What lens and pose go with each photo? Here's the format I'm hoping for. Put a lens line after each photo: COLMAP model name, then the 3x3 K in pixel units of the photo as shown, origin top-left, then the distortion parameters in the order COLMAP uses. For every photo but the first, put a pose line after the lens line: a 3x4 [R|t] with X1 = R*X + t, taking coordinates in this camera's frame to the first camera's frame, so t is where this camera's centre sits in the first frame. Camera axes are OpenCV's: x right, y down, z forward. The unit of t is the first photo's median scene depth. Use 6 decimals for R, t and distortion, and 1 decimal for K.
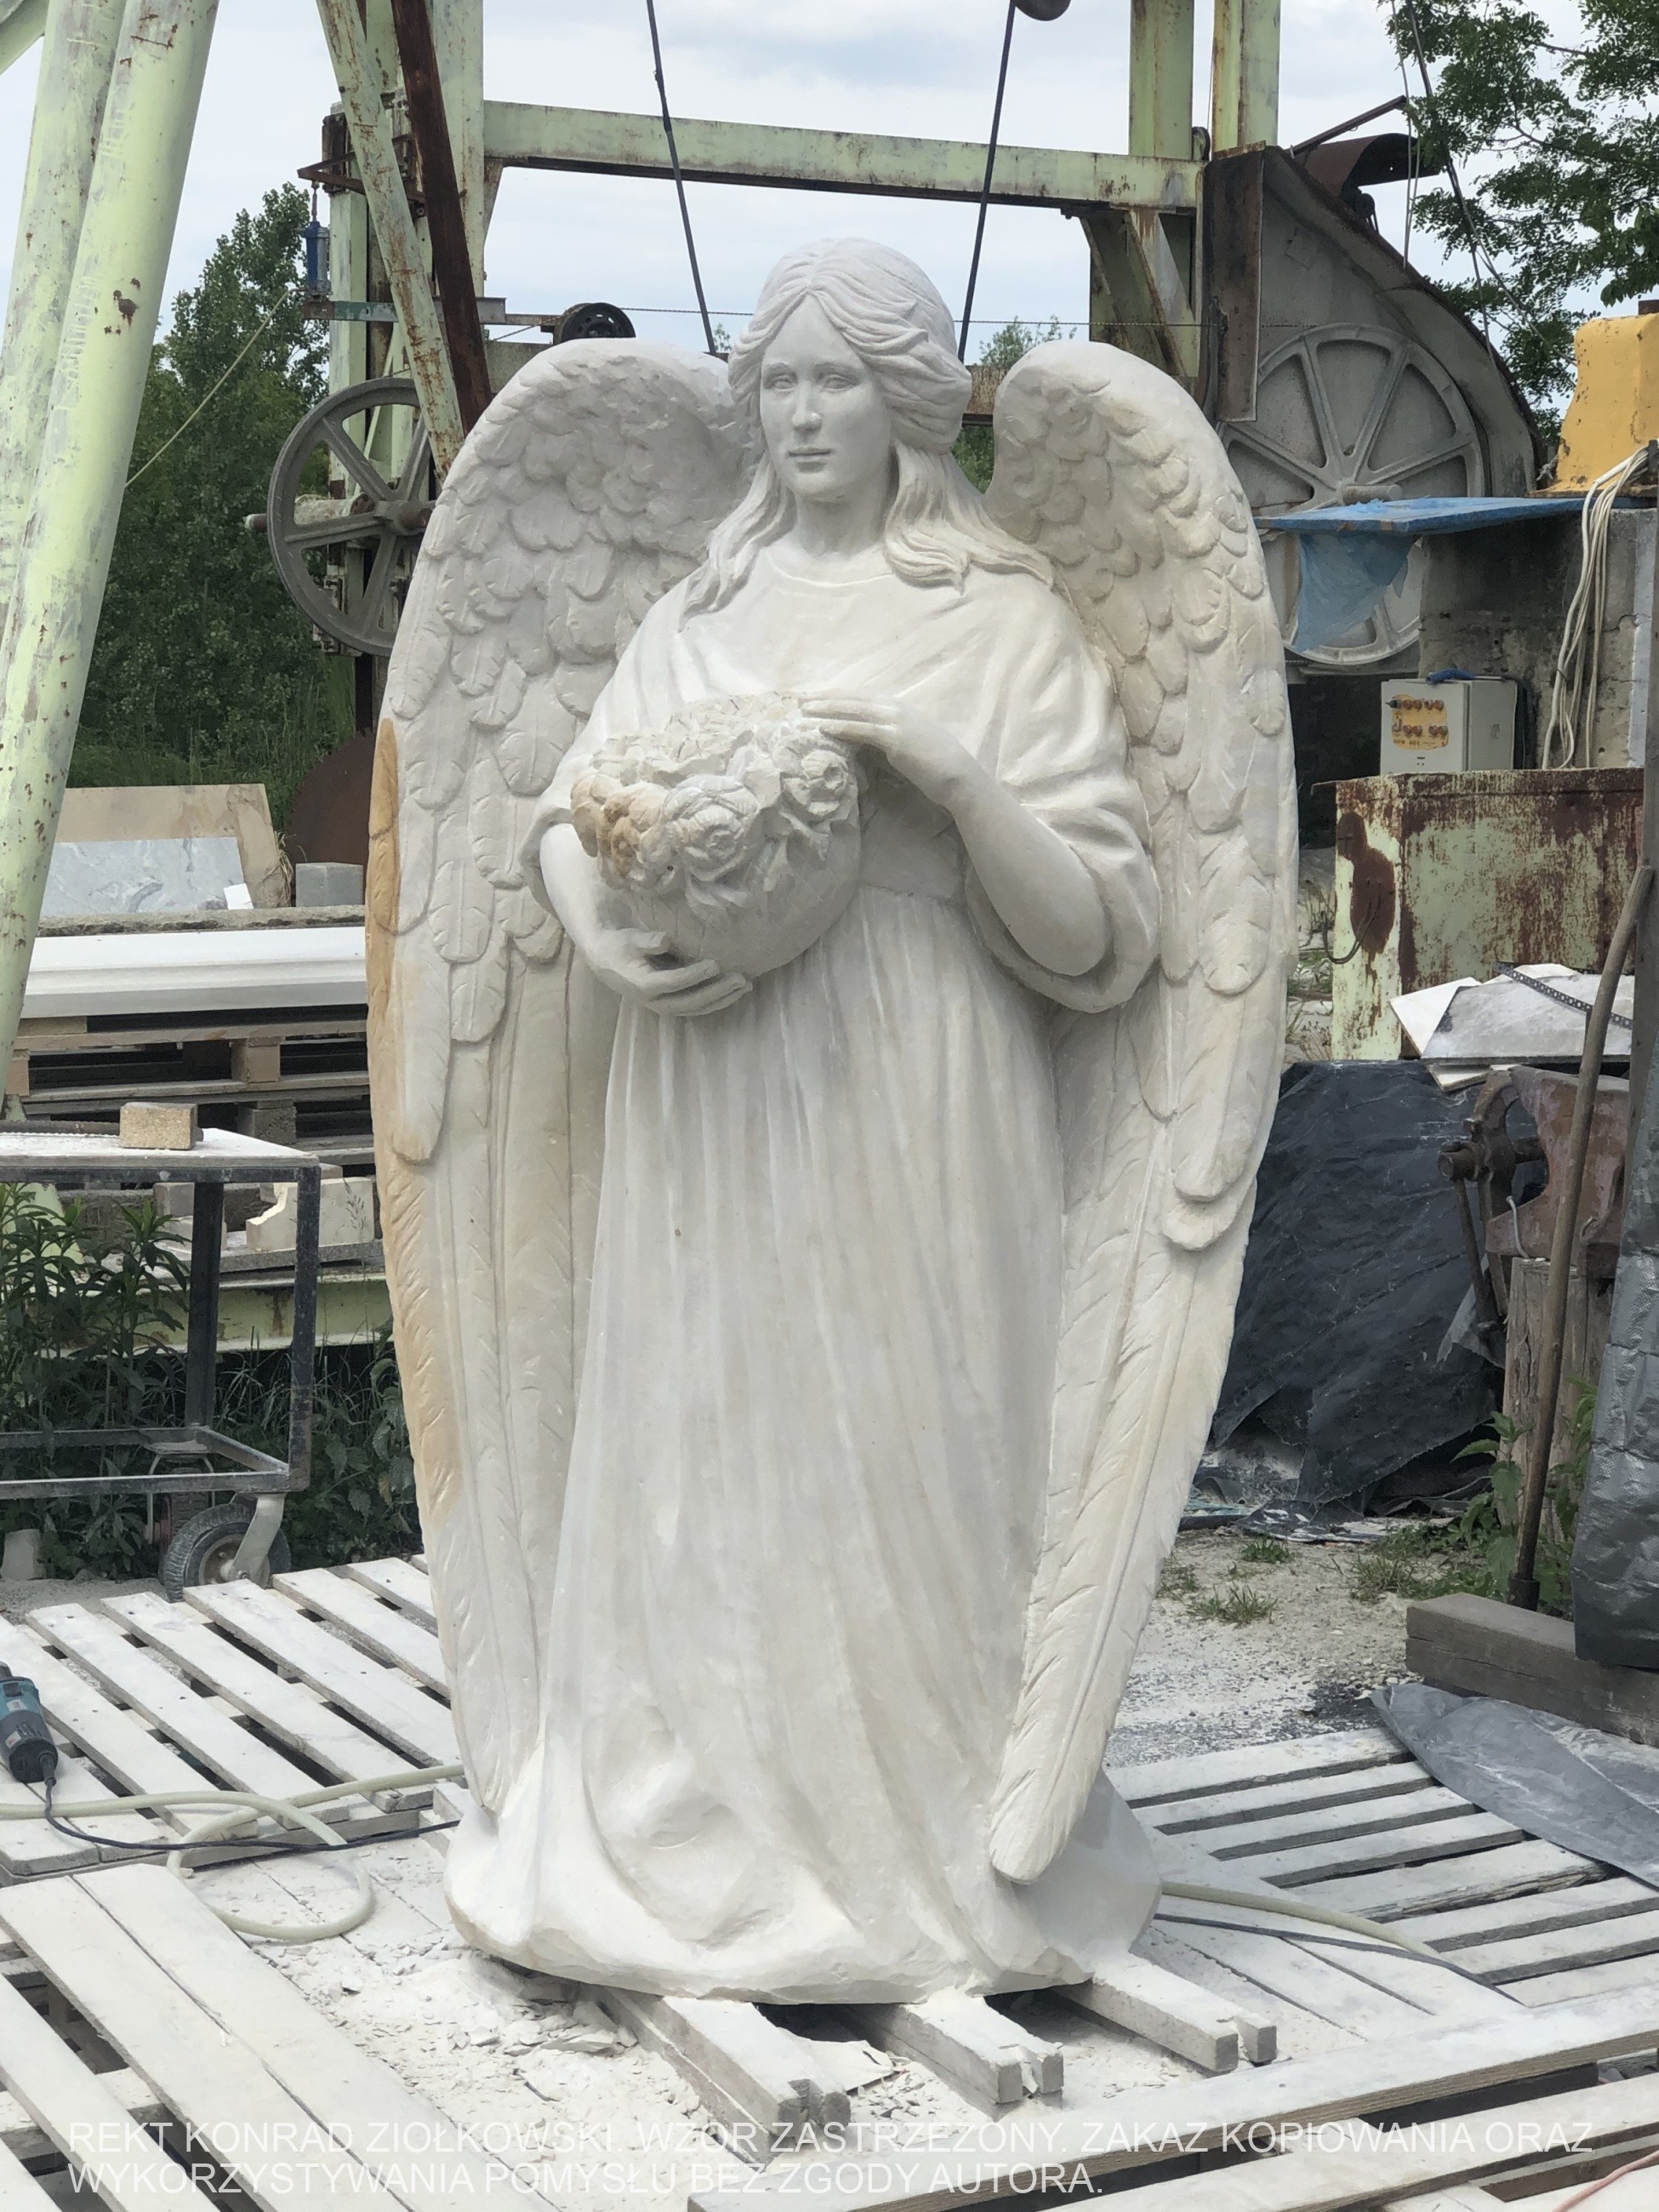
lens RADIAL K [[3879.2, 0, 829.5], [0, 3879.2, 1106.0], [0, 0, 1]] dist [0.020276, 0.138775]
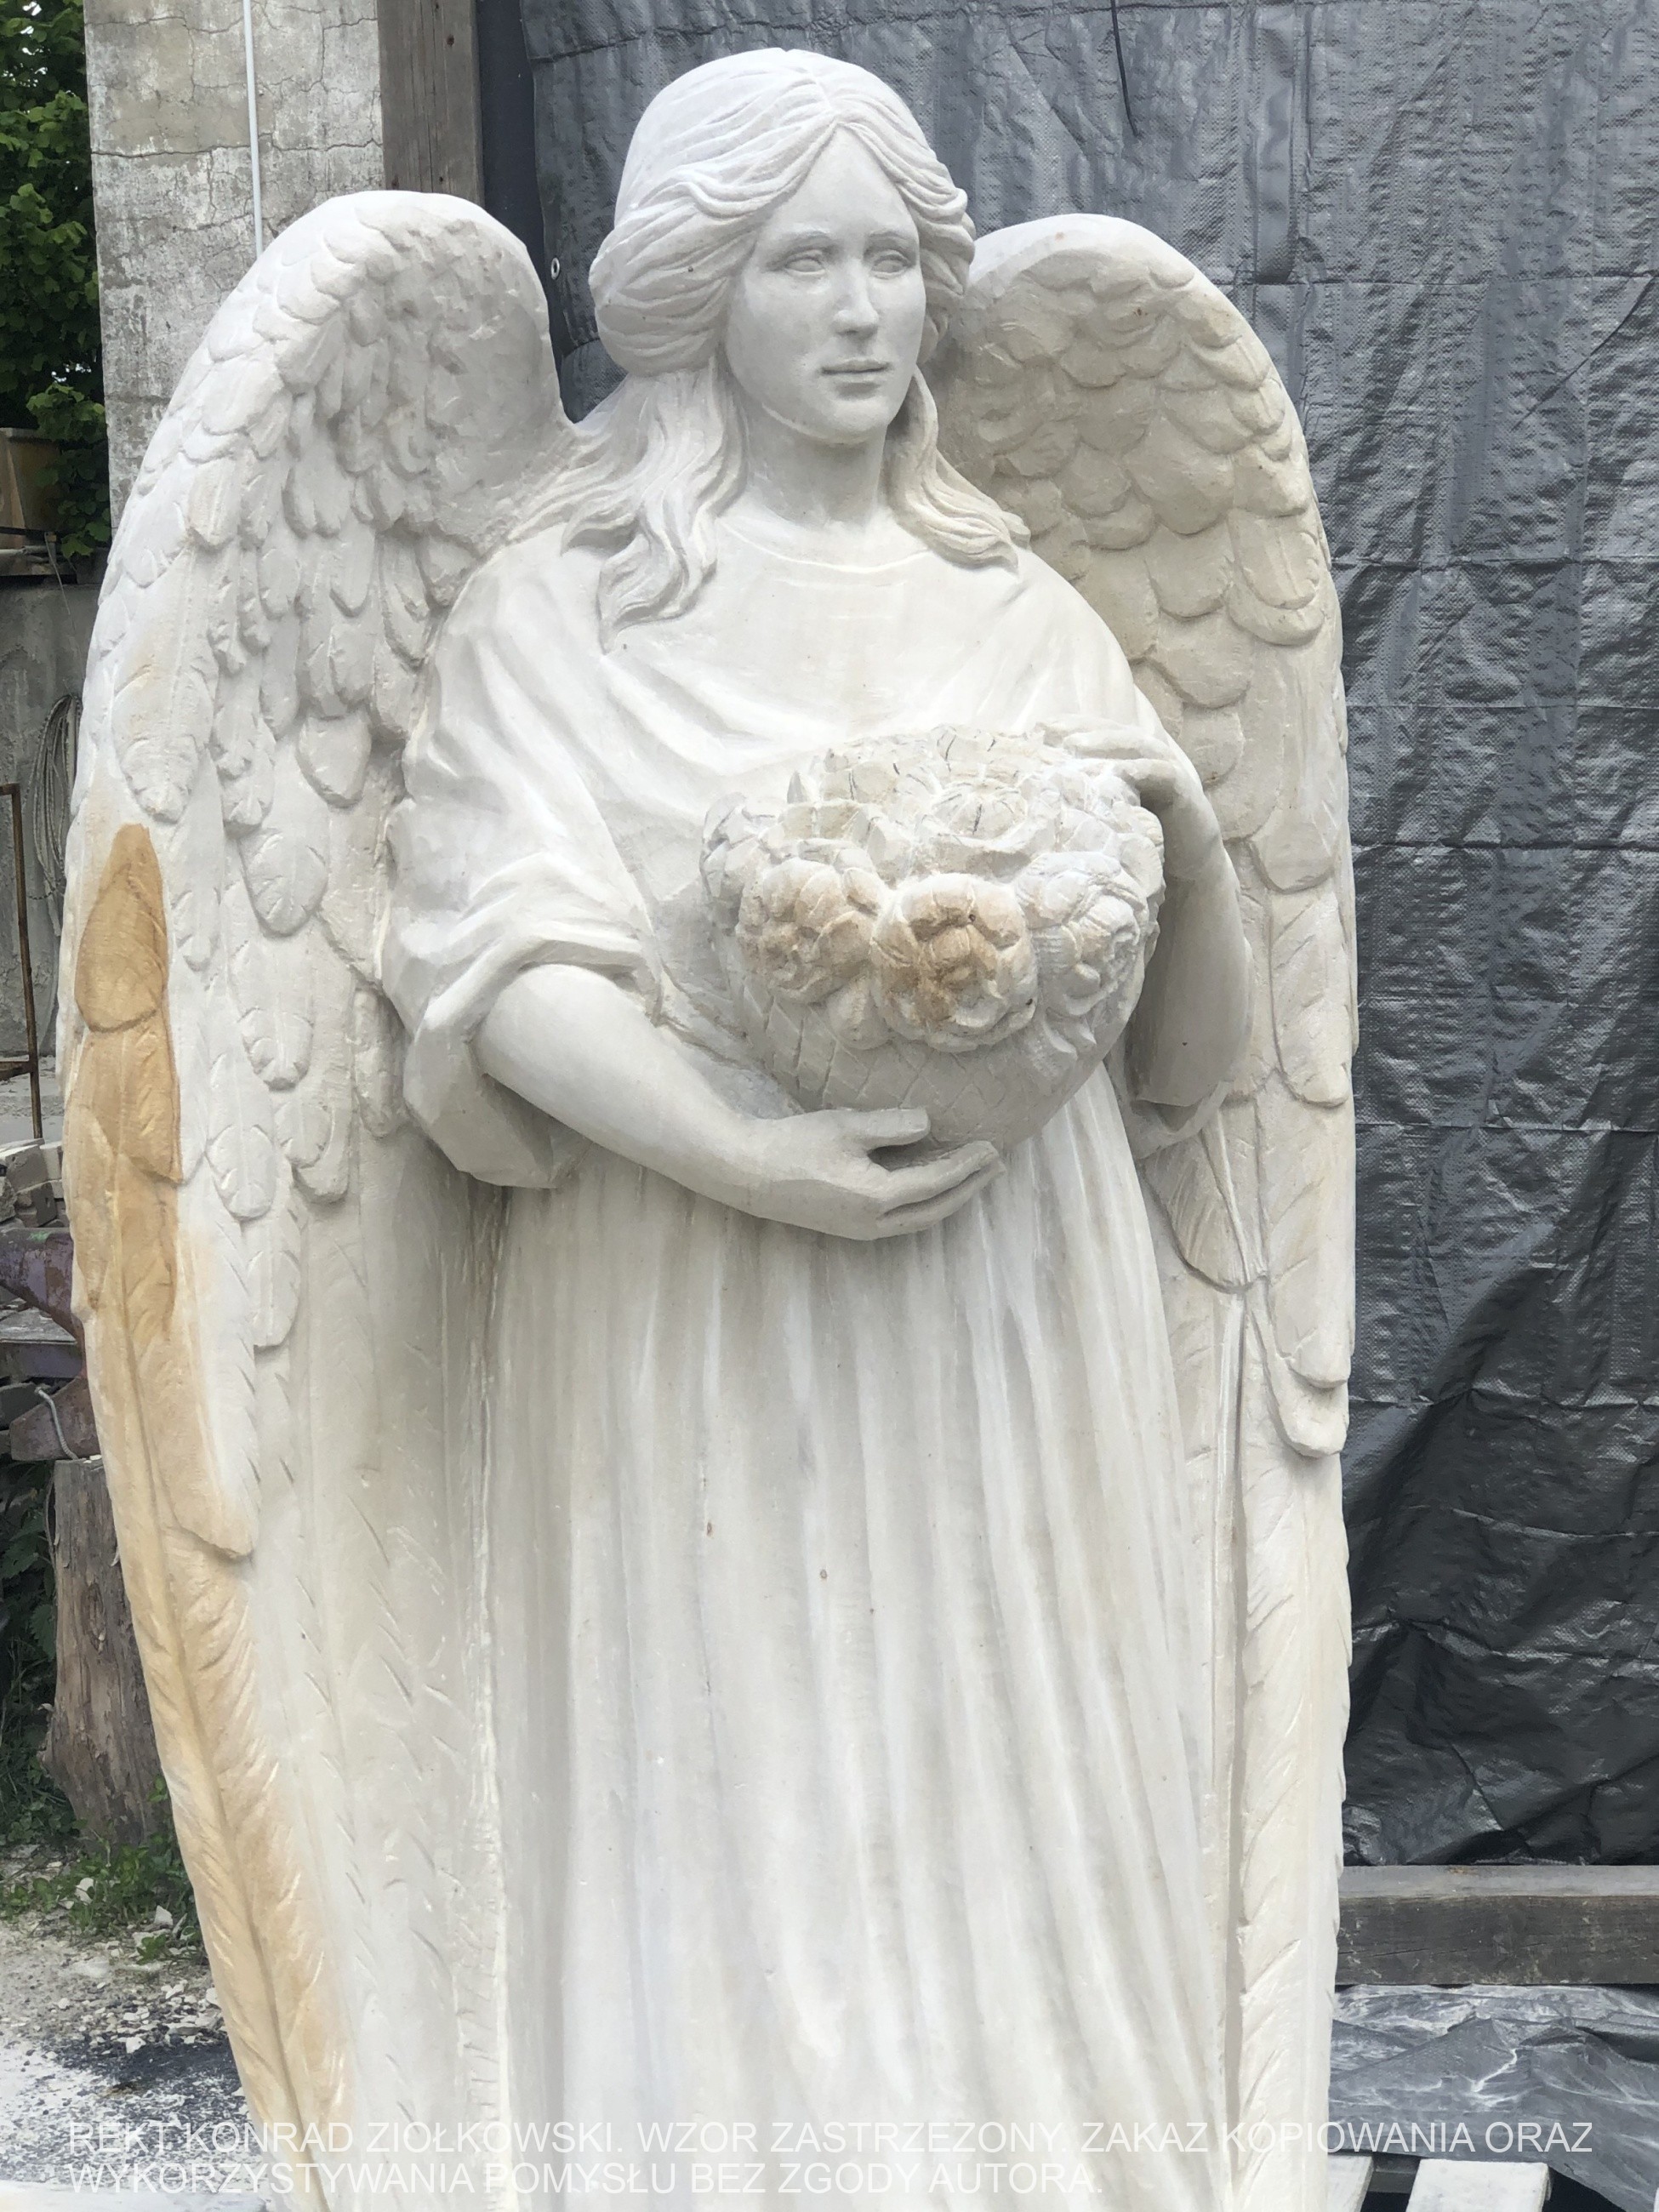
lens RADIAL K [[3879.2, 0, 829.5], [0, 3879.2, 1106.0], [0, 0, 1]] dist [0.020276, 0.138775]
pose [[0.698973, -0.118988, 0.705180, -0.475662], [0.137294, 0.990046, 0.030969, -0.063346], [-0.701846, 0.075171, 0.708352, 0.529821]]
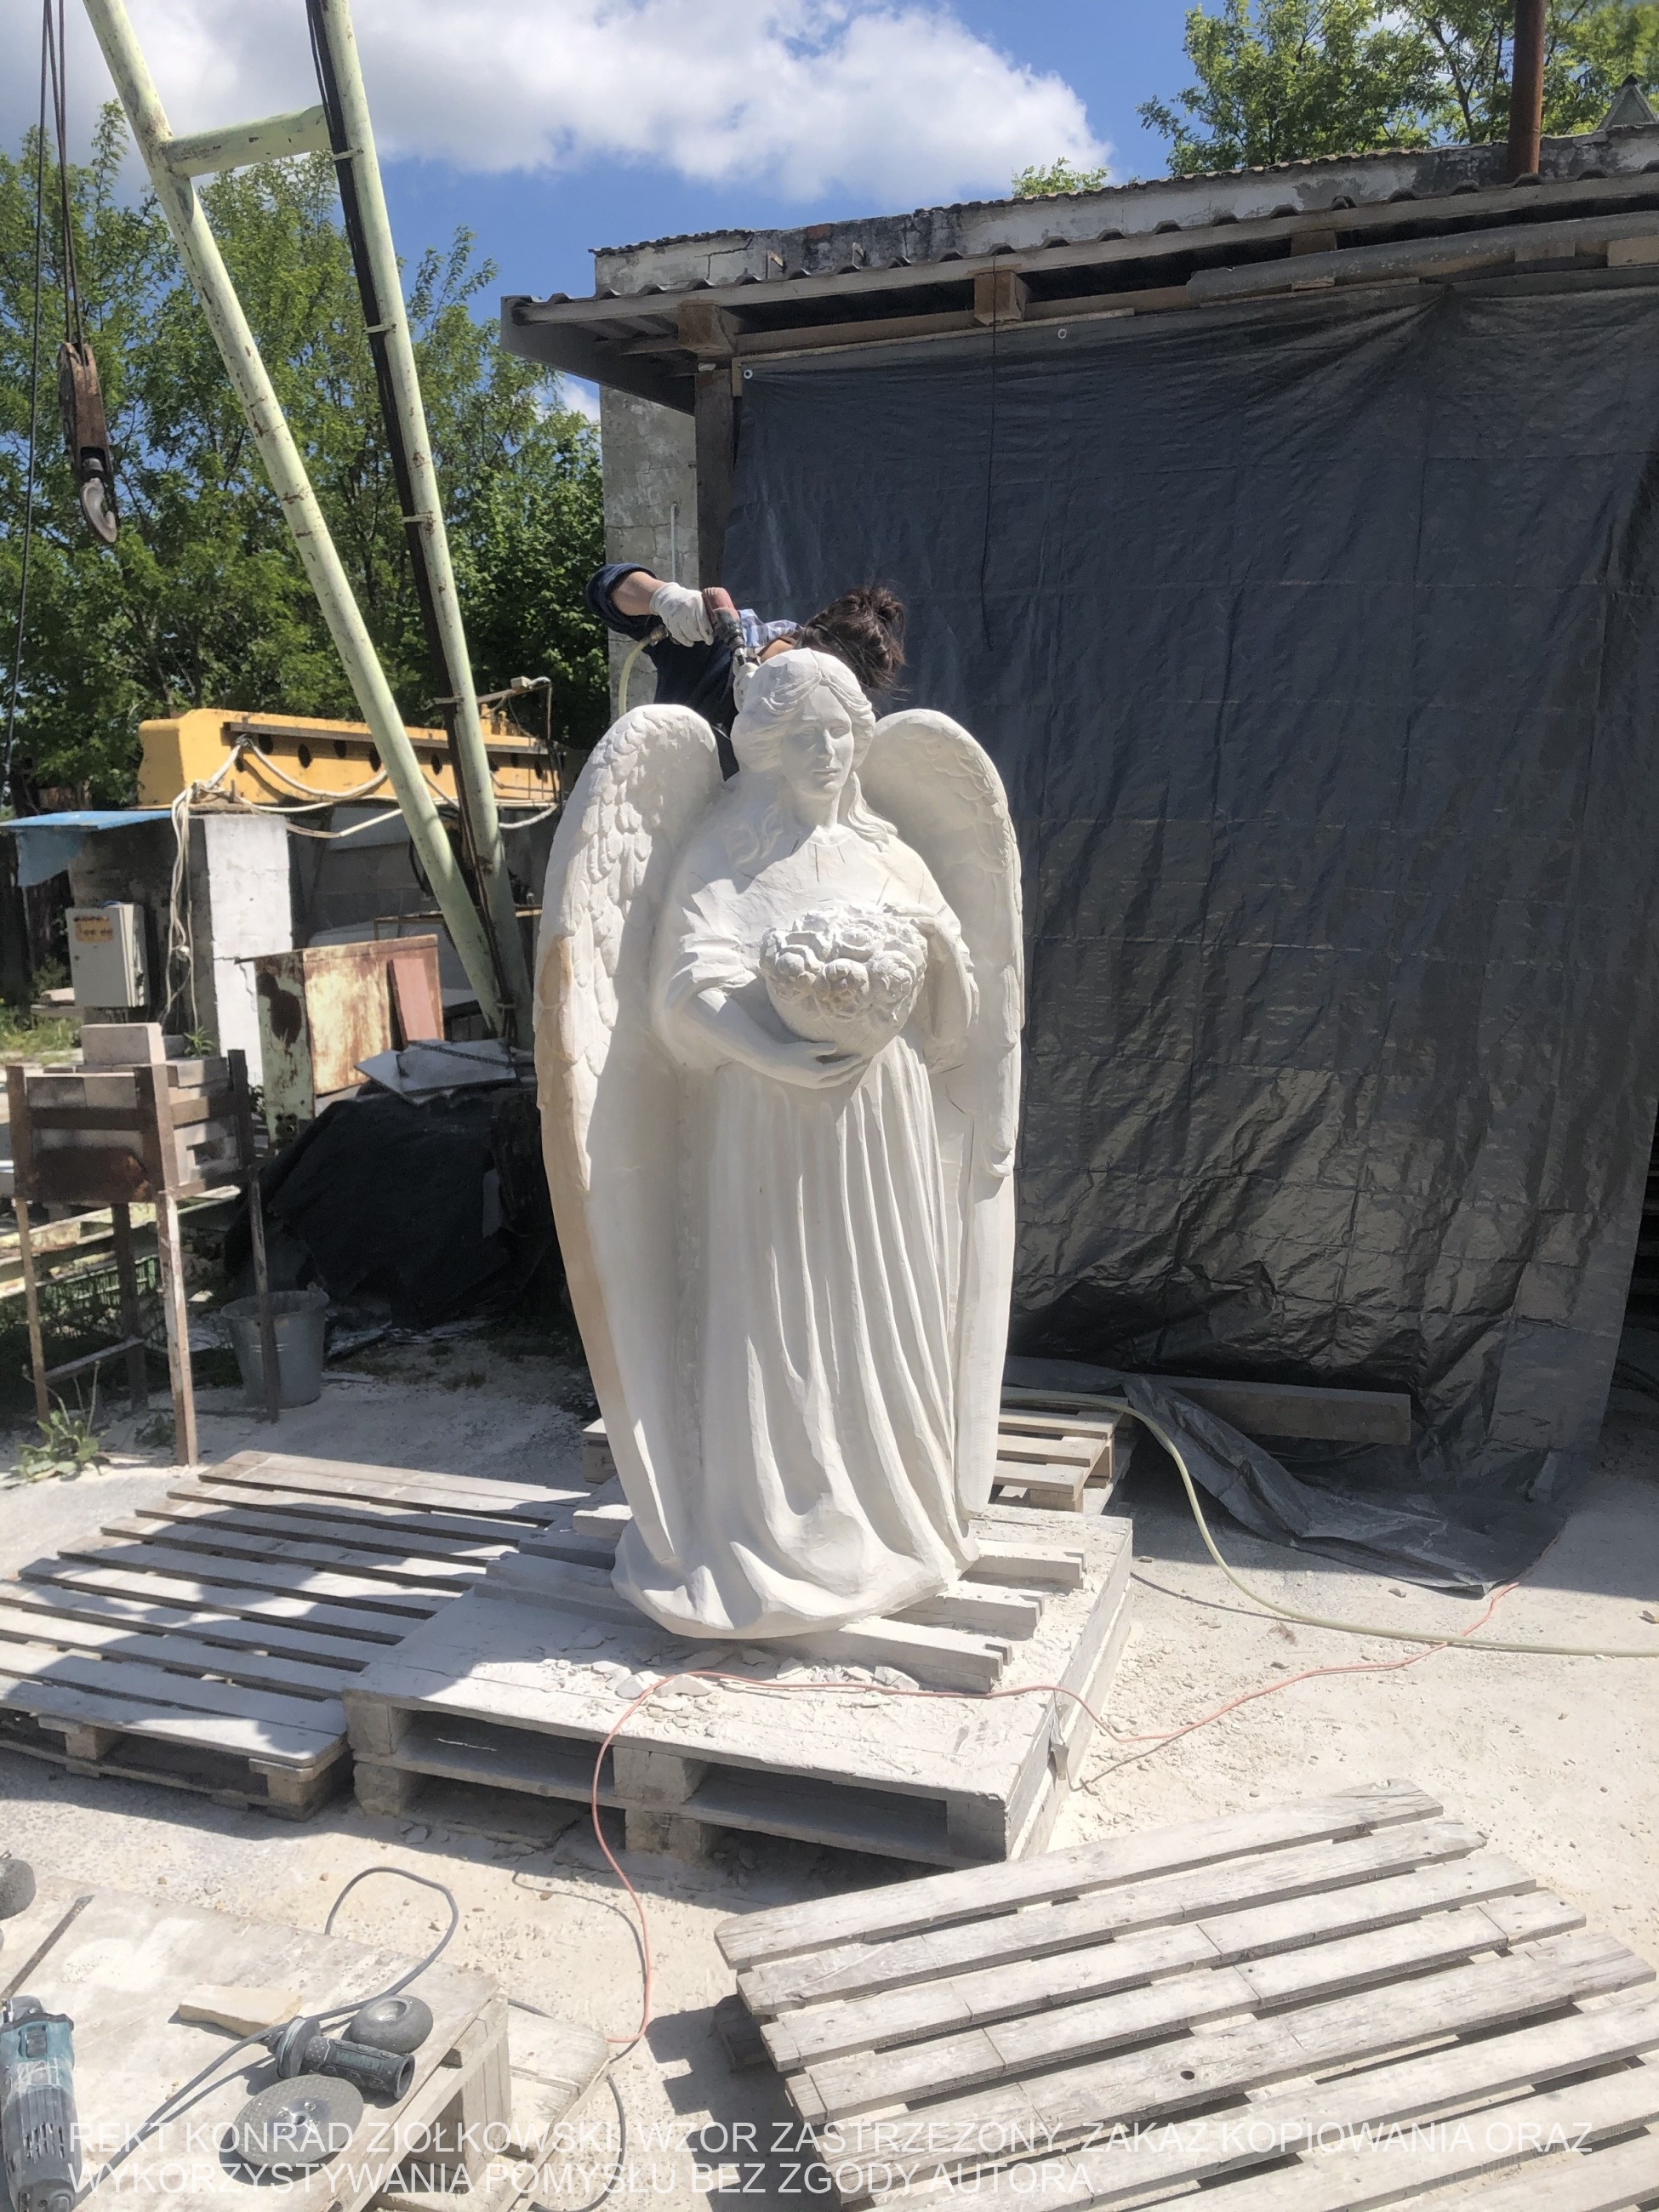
lens RADIAL K [[1731.5, 0, 829.5], [0, 1731.5, 1106.0], [0, 0, 1]] dist [0.088390, -0.000046]
pose [[0.754804, -0.124223, 0.644080, -0.525913], [0.117398, 0.991633, 0.053676, -0.056087], [-0.645359, 0.035099, 0.763072, 0.381127]]
